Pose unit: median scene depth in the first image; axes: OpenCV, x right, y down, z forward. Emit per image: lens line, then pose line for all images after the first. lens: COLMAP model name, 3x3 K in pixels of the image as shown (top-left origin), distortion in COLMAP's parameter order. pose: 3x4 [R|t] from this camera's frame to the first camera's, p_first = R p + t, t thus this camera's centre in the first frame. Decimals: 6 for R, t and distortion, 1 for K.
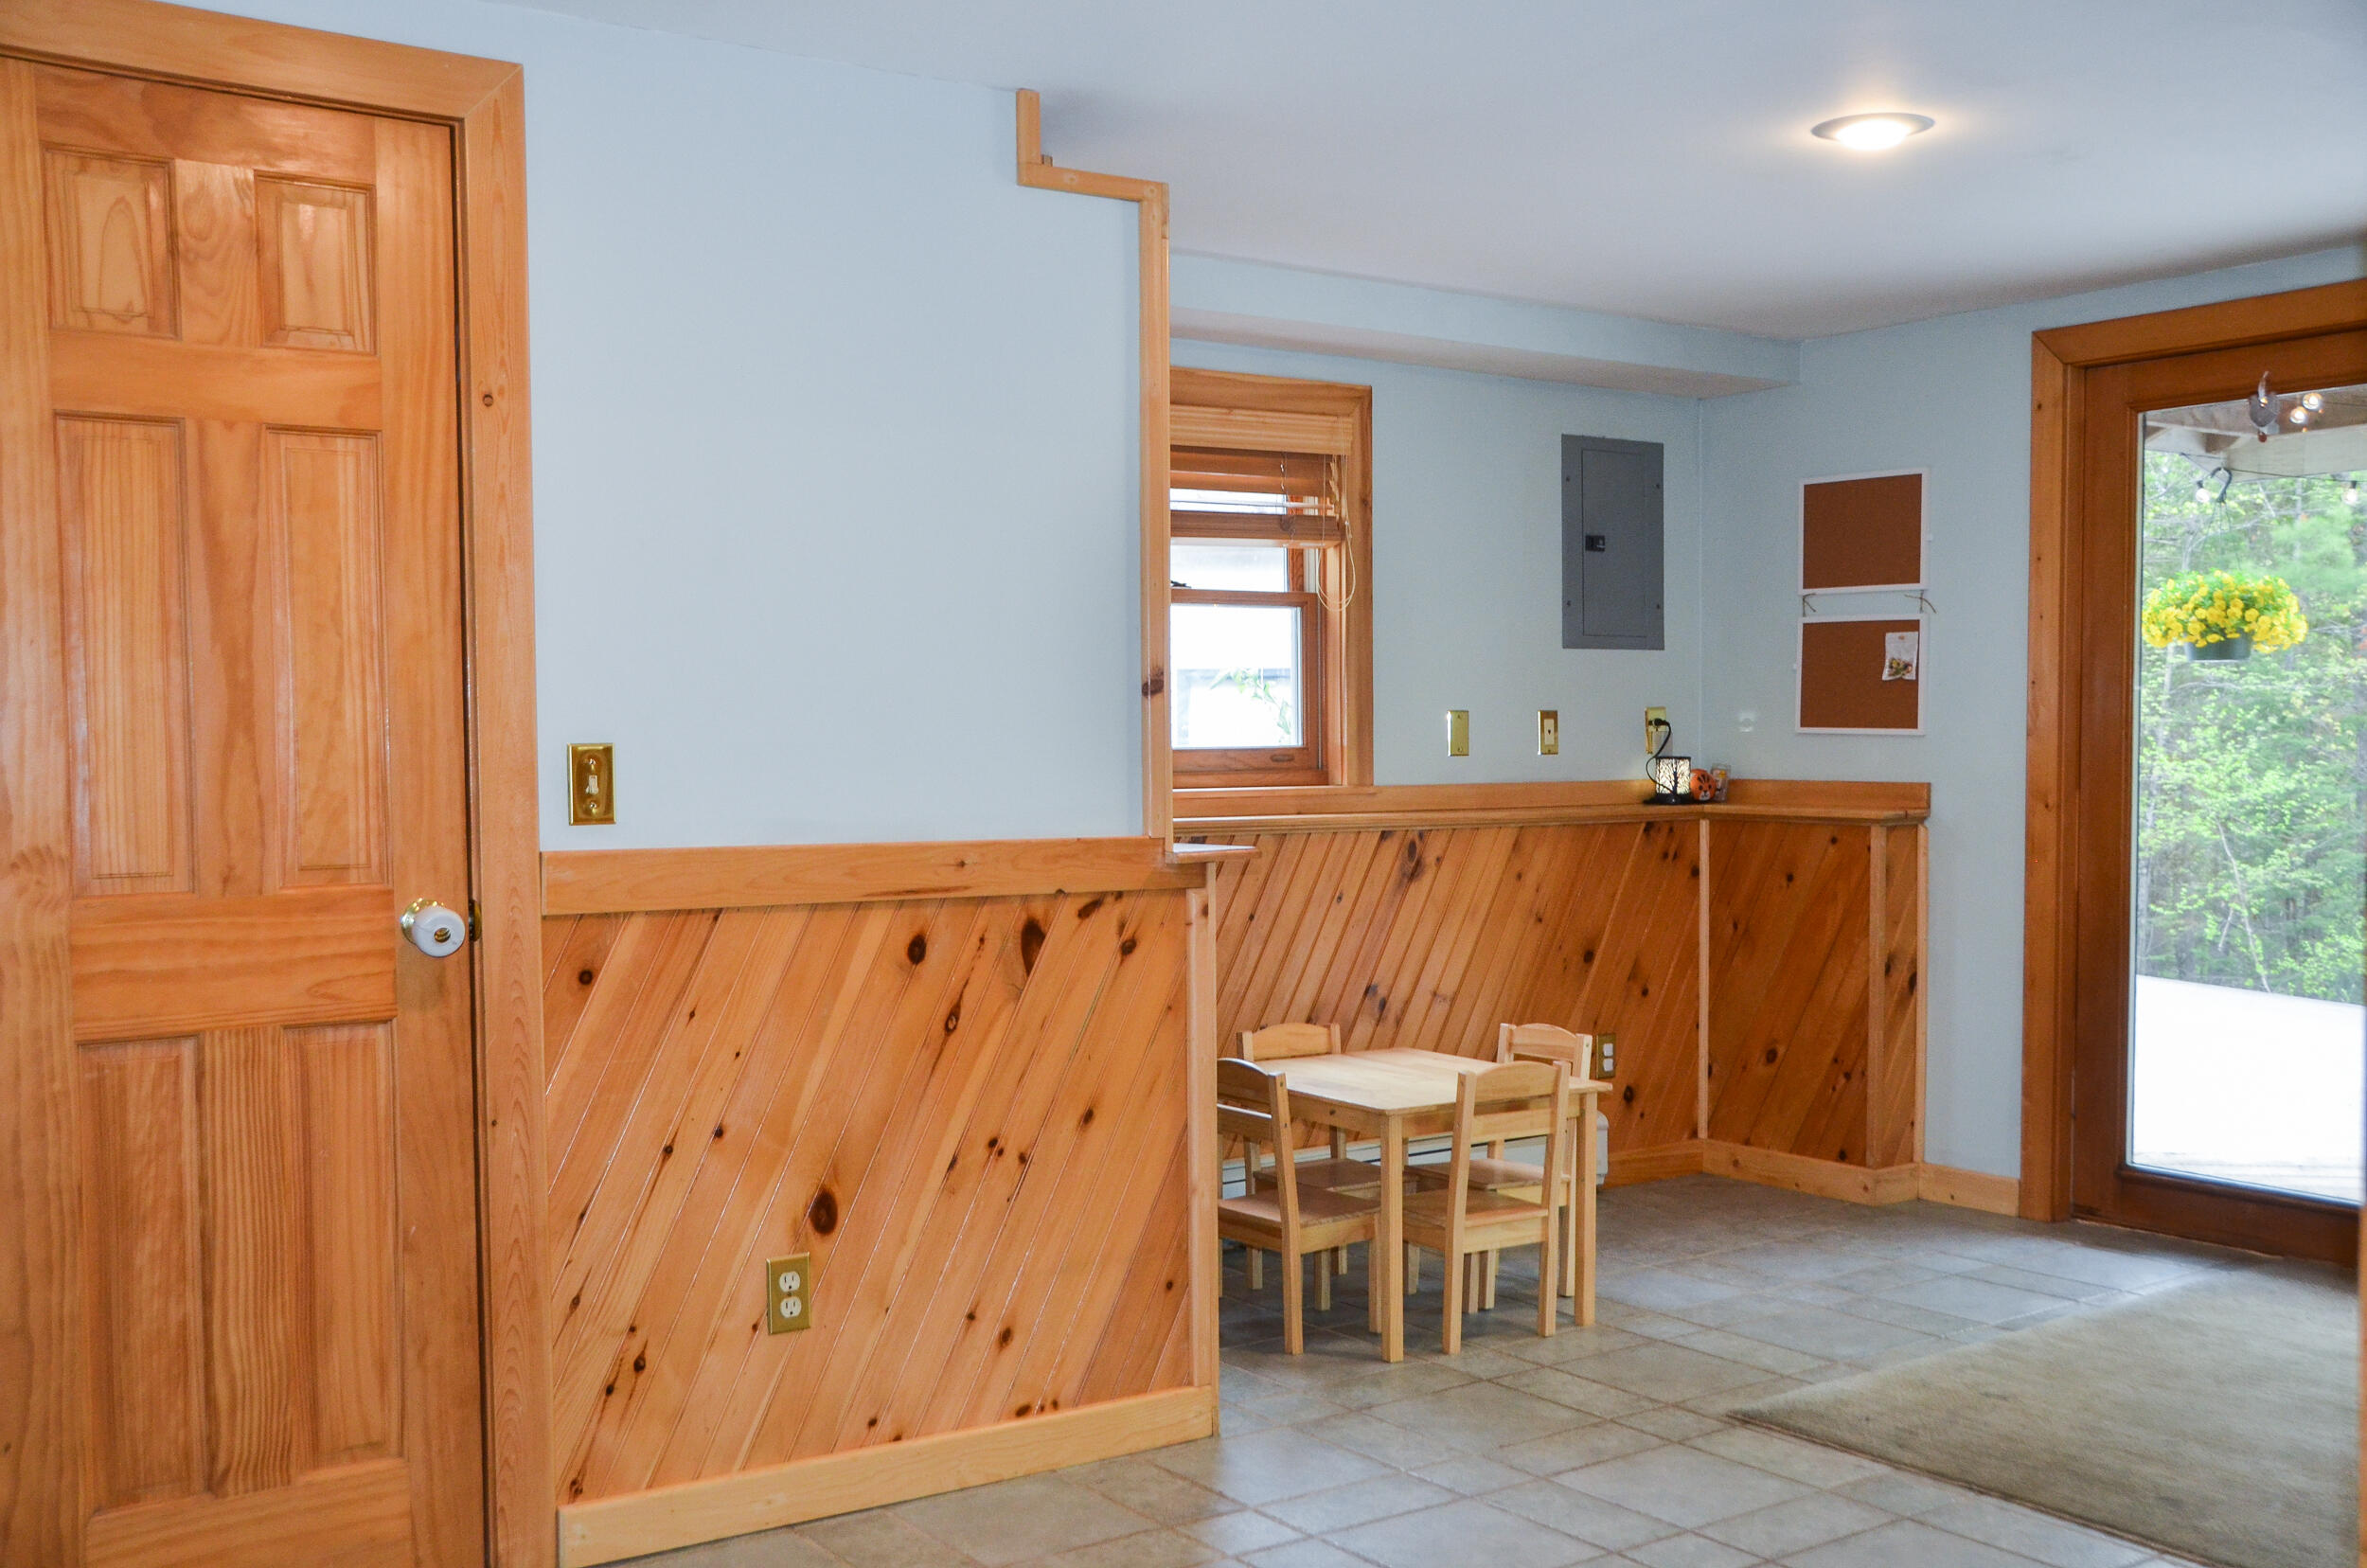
lens RADIAL K [[2376.7, 0, 1162.4], [0, 2376.7, 780.7], [0, 0, 1]] dist [-0.012811, 0.000000]
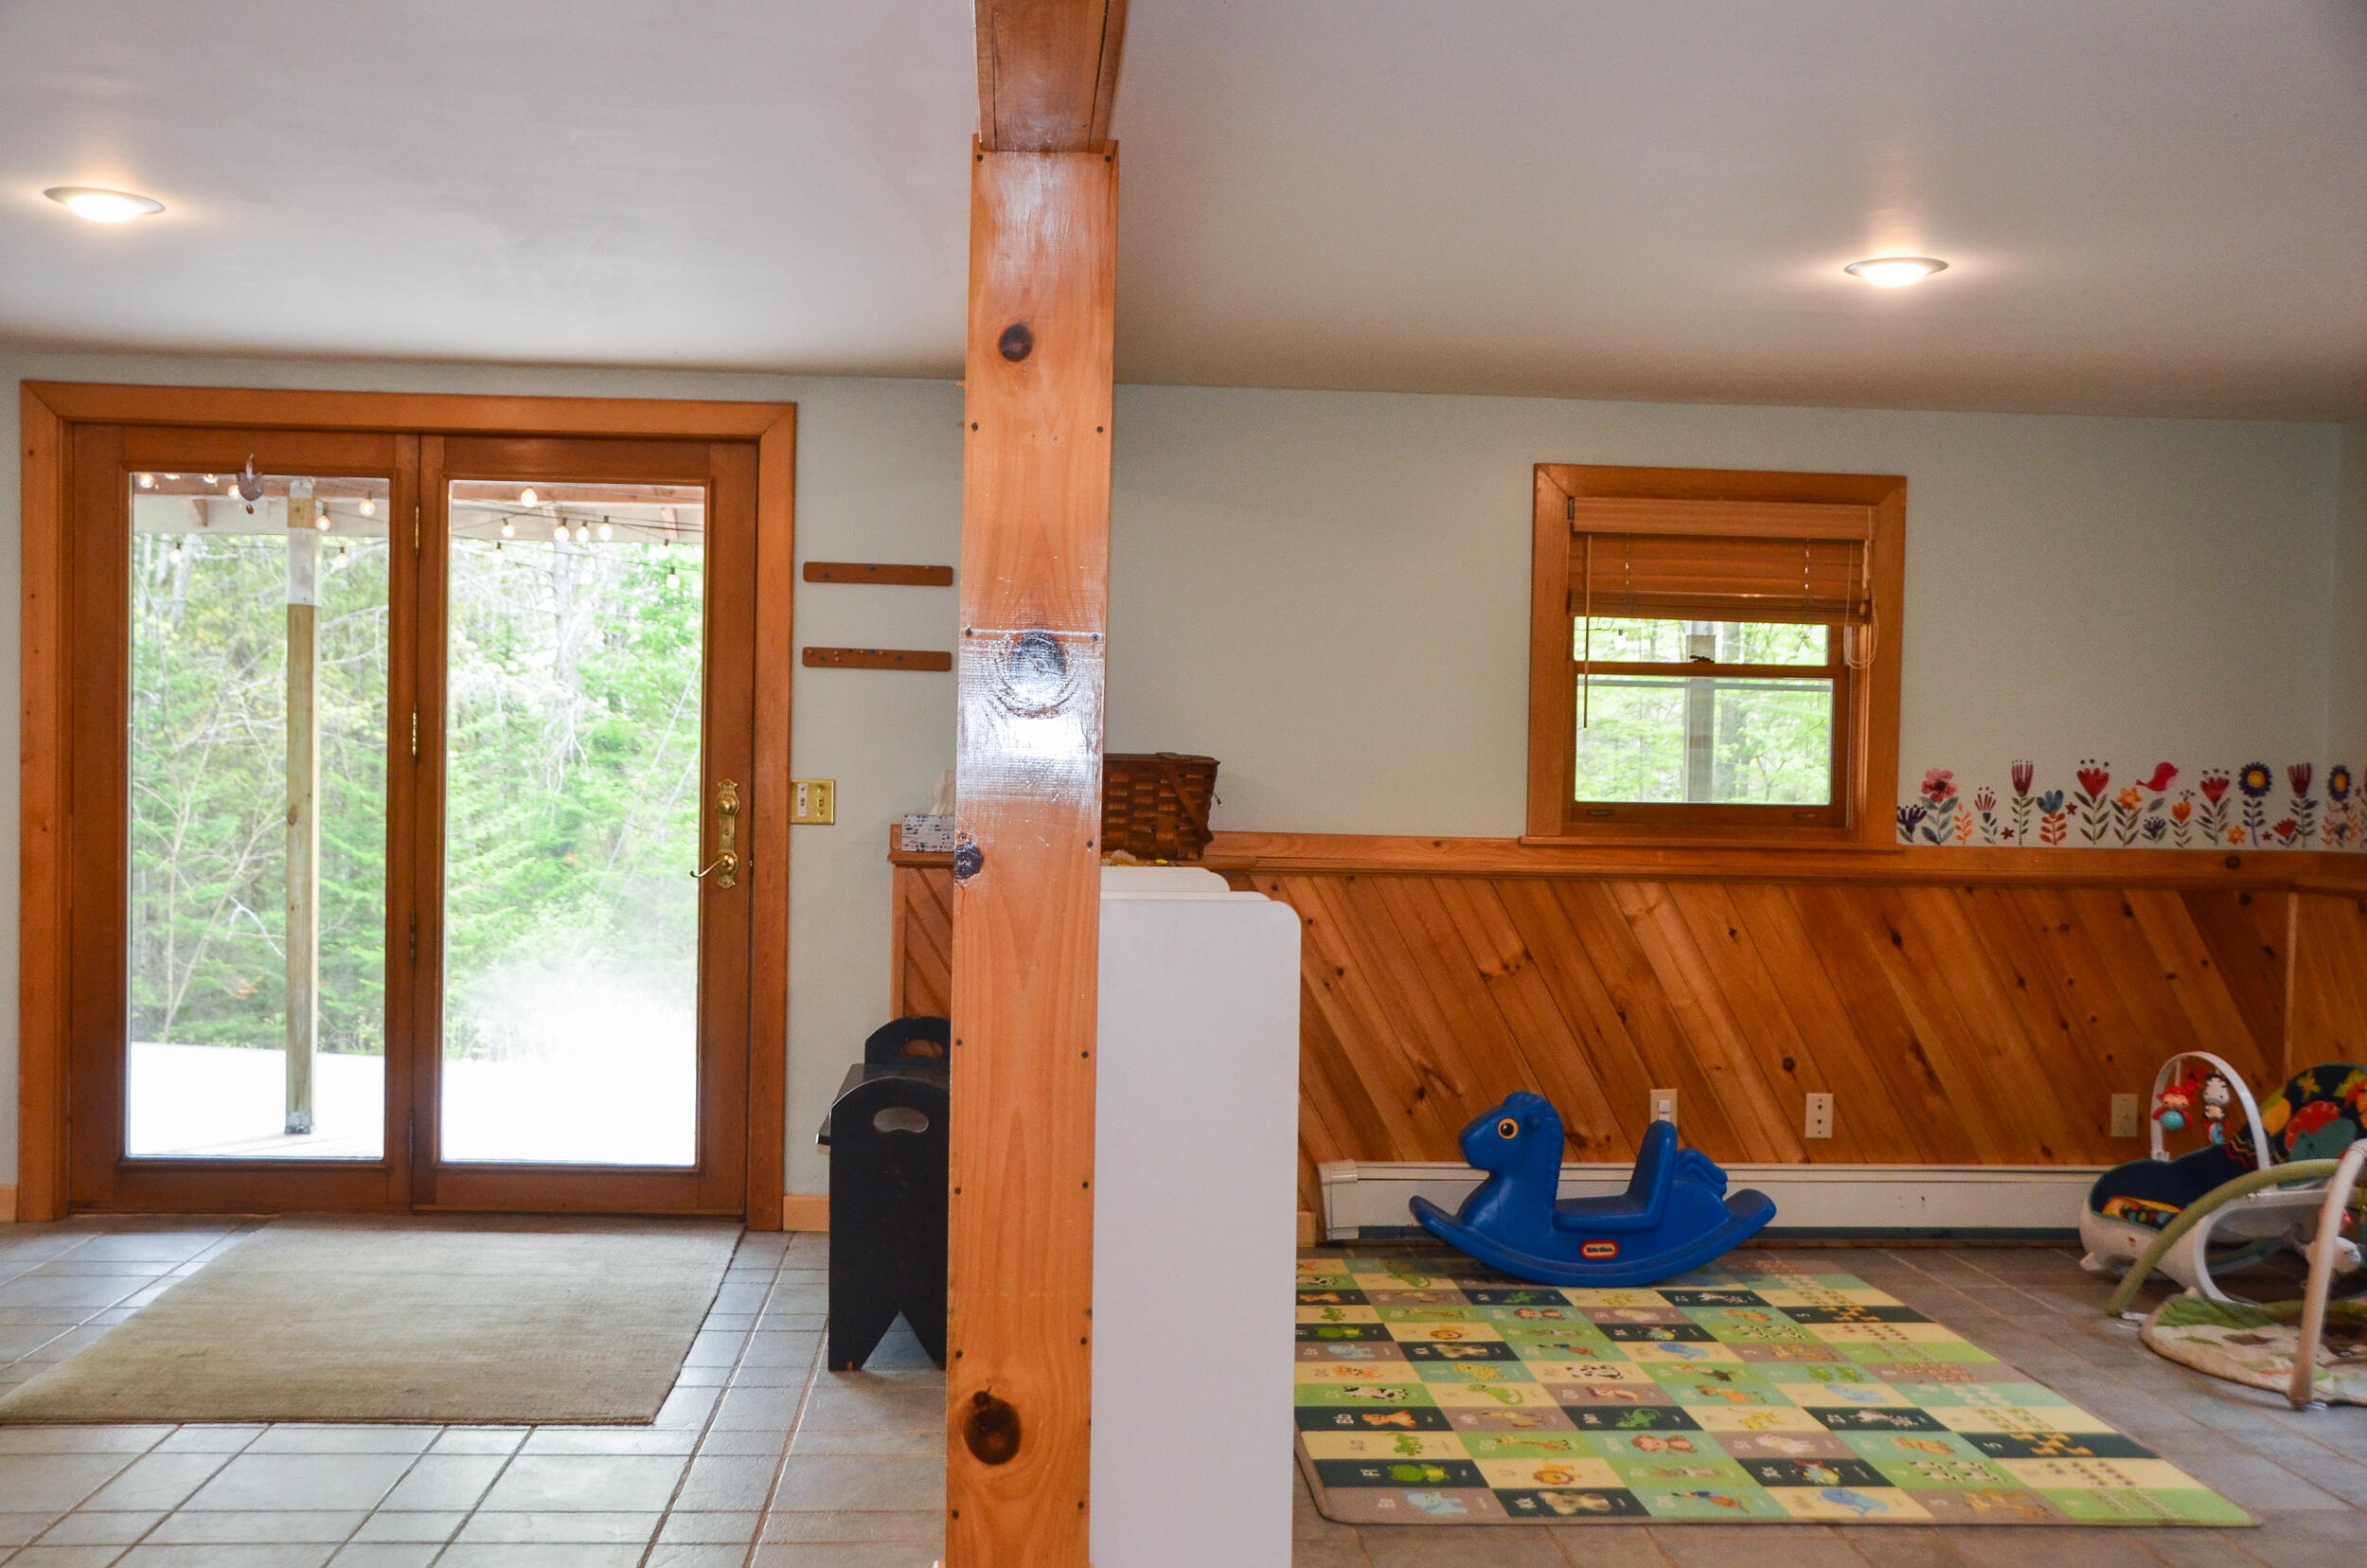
lens RADIAL K [[2376.7, 0, 1189.9], [0, 2376.7, 799.3], [0, 0, 1]] dist [-0.012811, 0.000000]
pose [[0.503530, 0.000772, 0.863978, -0.303836], [0.000926, 0.999999, -0.001433, -0.000988], [-0.863977, 0.001522, 0.503528, 0.021526]]
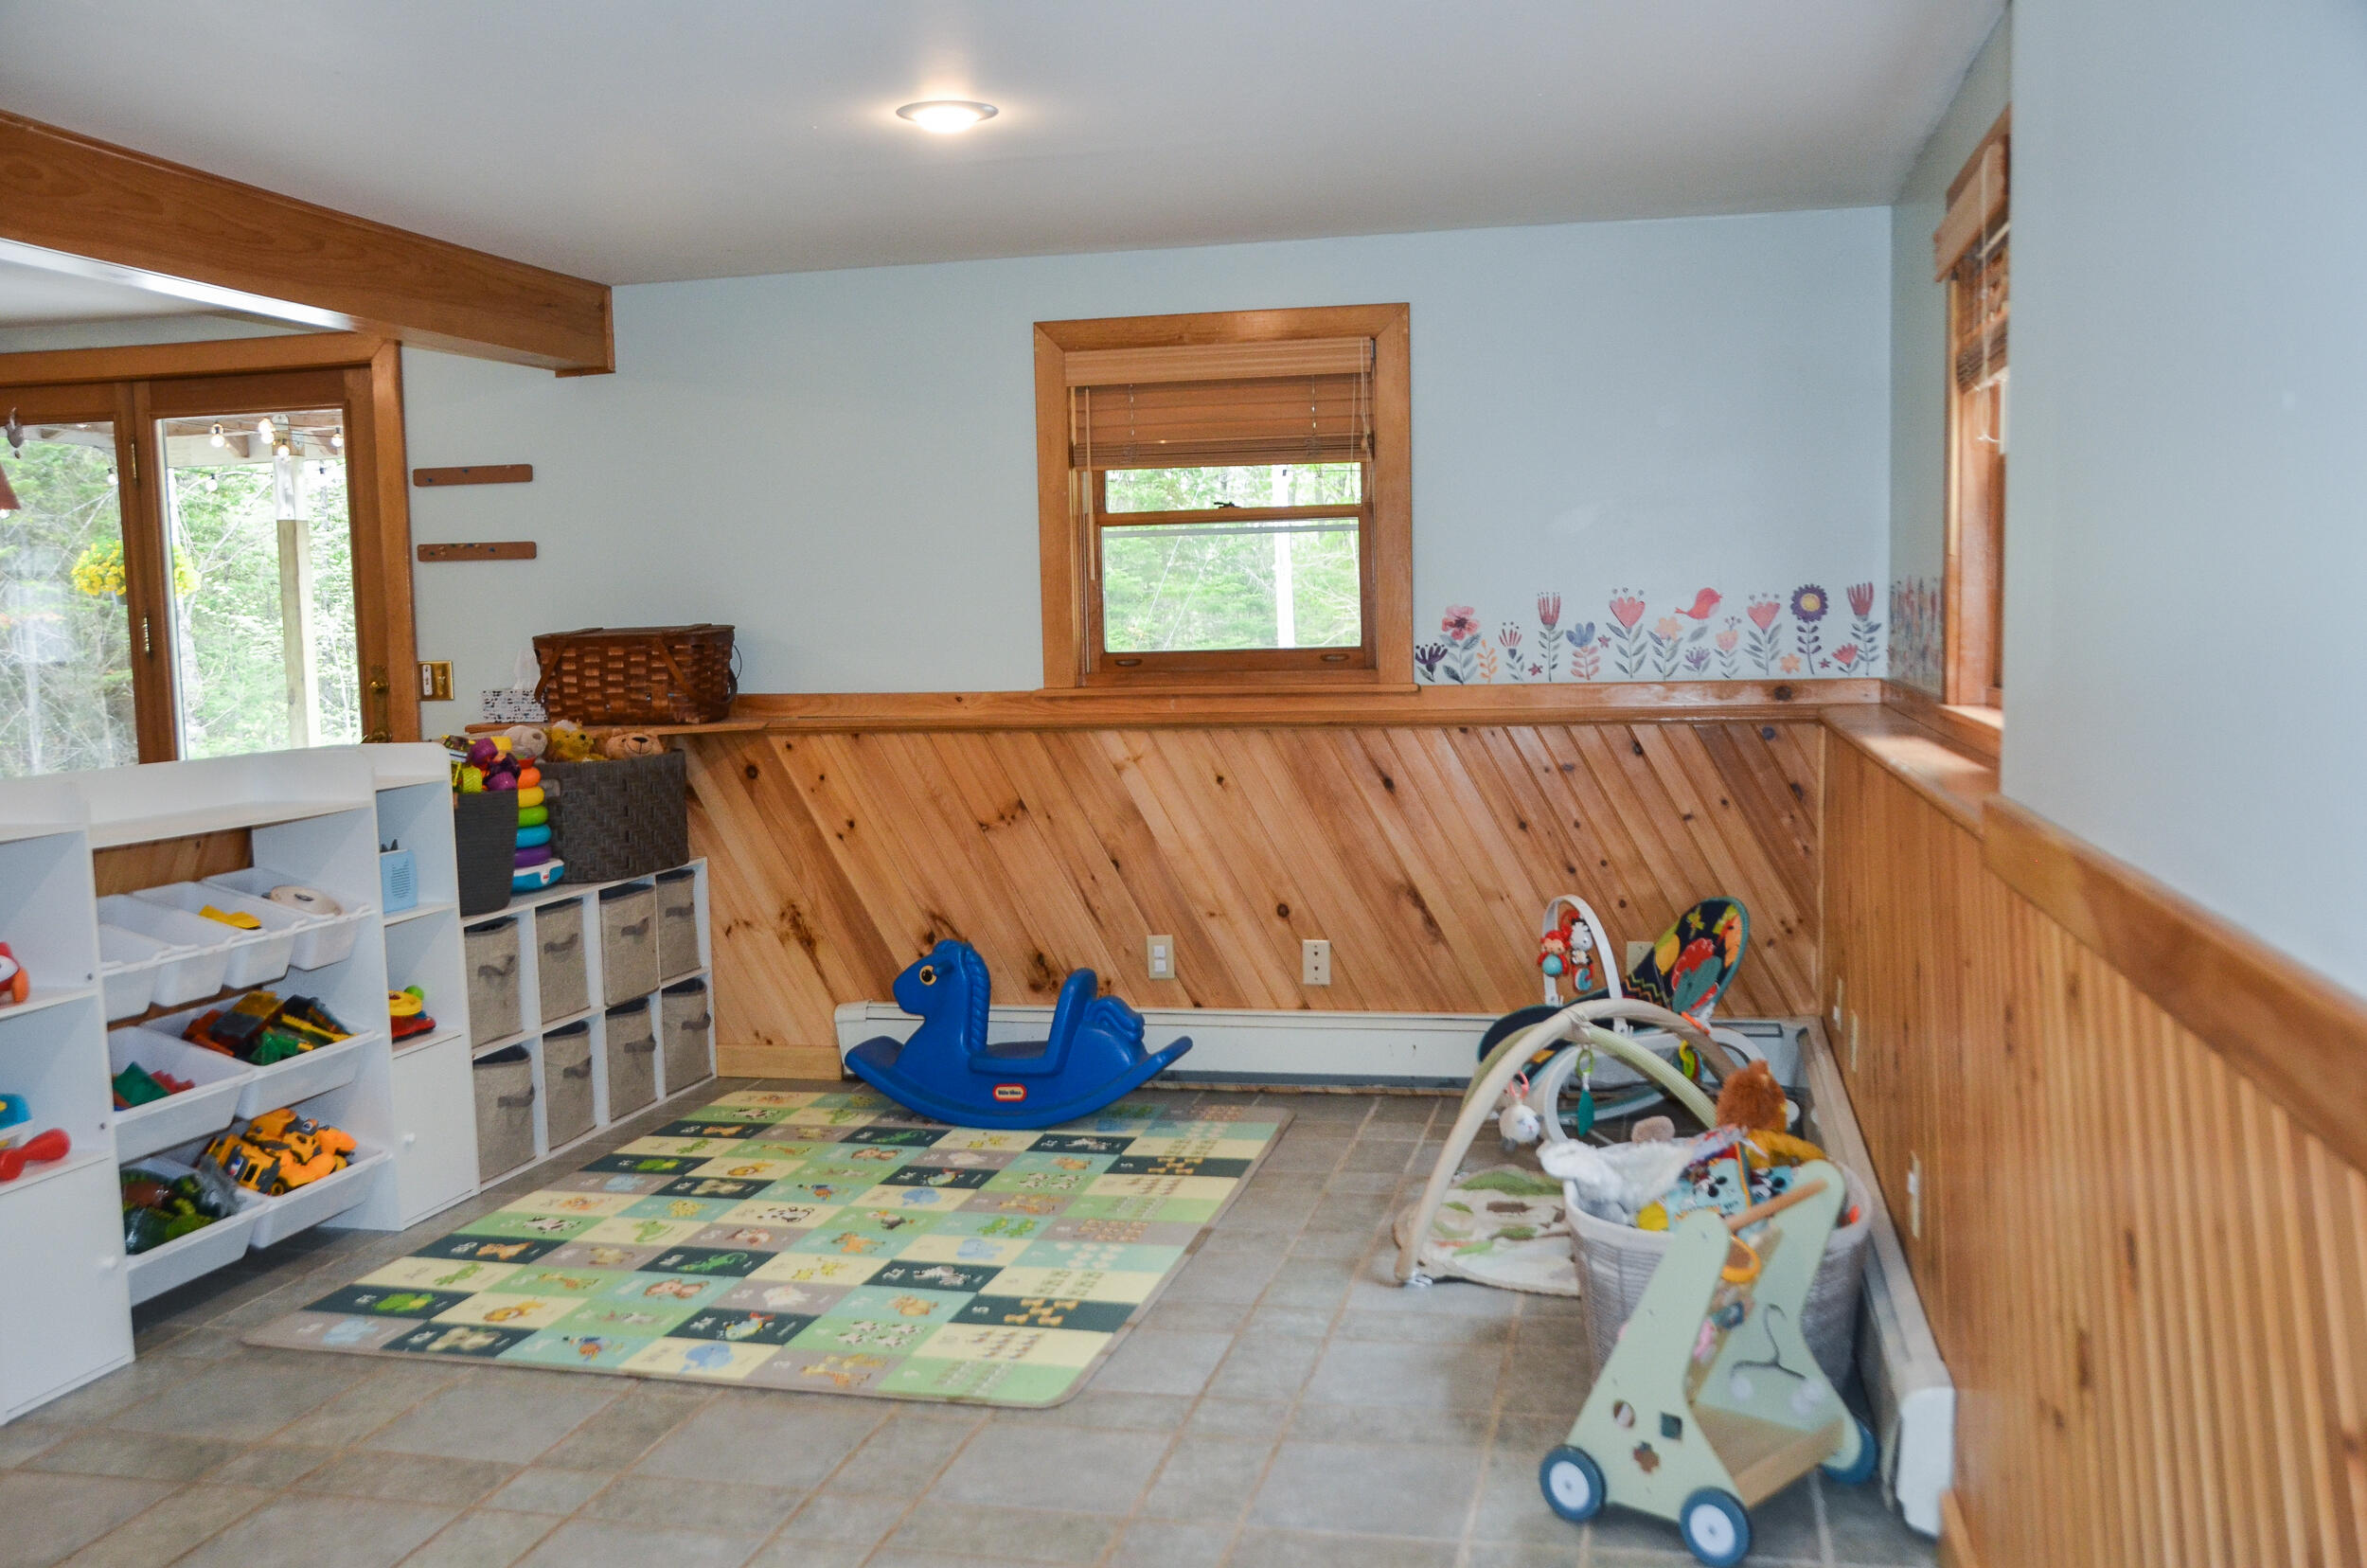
lens RADIAL K [[2162.7, 0, 1188.7], [0, 2162.7, 784.9], [0, 0, 1]] dist [-0.052474, 0.000000]
pose [[0.741621, -0.070743, 0.667078, 0.119857], [0.039768, 0.997311, 0.061552, -0.000463], [-0.669639, -0.019120, 0.742441, -0.400857]]
